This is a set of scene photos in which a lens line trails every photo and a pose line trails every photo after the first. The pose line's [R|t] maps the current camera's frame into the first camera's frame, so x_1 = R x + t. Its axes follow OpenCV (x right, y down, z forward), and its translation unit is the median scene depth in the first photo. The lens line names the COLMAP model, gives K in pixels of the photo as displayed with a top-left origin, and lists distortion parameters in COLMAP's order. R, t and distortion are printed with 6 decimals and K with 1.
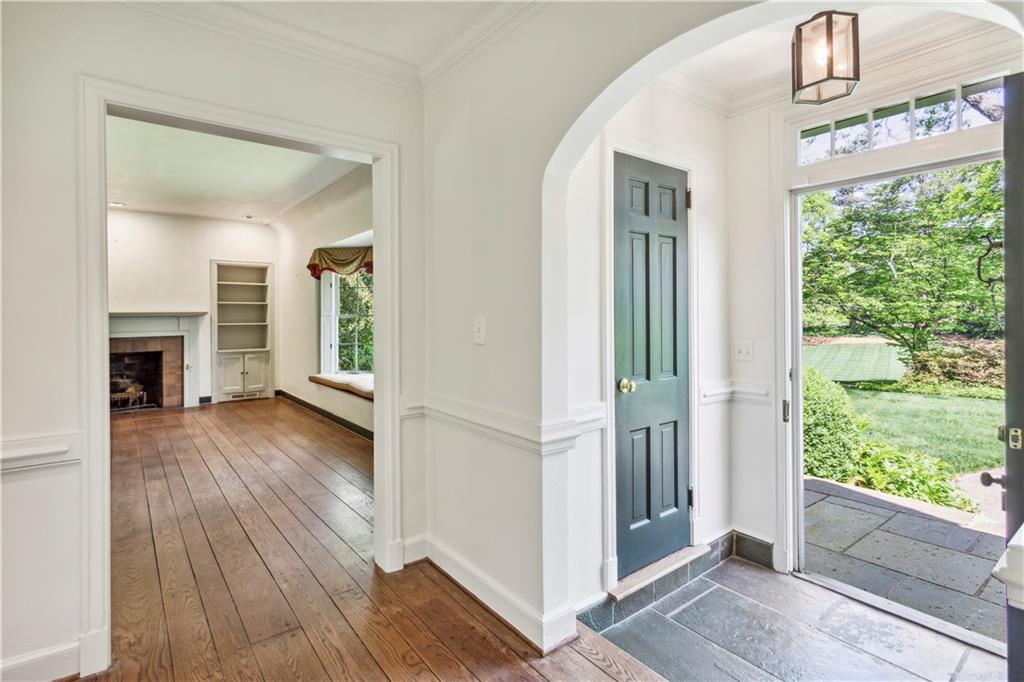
lens RADIAL K [[498.5, 0, 500.4], [0, 498.5, 315.0], [0, 0, 1]] dist [0.002368, 0.000318]
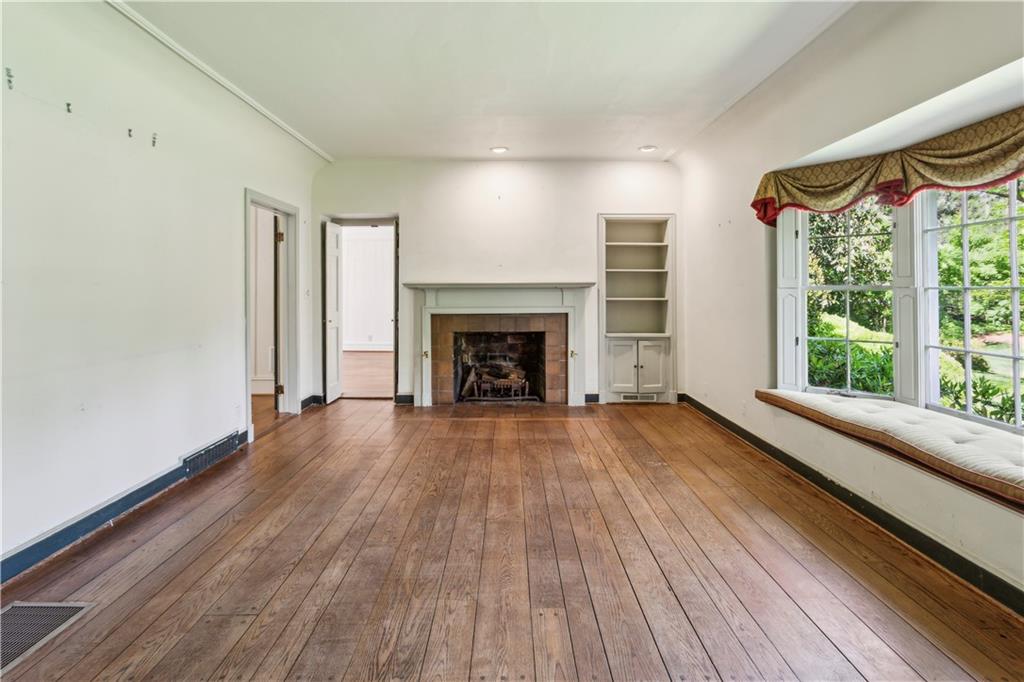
lens RADIAL K [[498.5, 0, 509.3], [0, 498.5, 288.1], [0, 0, 1]] dist [0.002368, 0.000318]
pose [[0.795997, 0.003978, -0.605288, -0.239205], [-0.004447, 0.999990, 0.000723, 0.002754], [0.605285, 0.002116, 0.796006, 0.328493]]
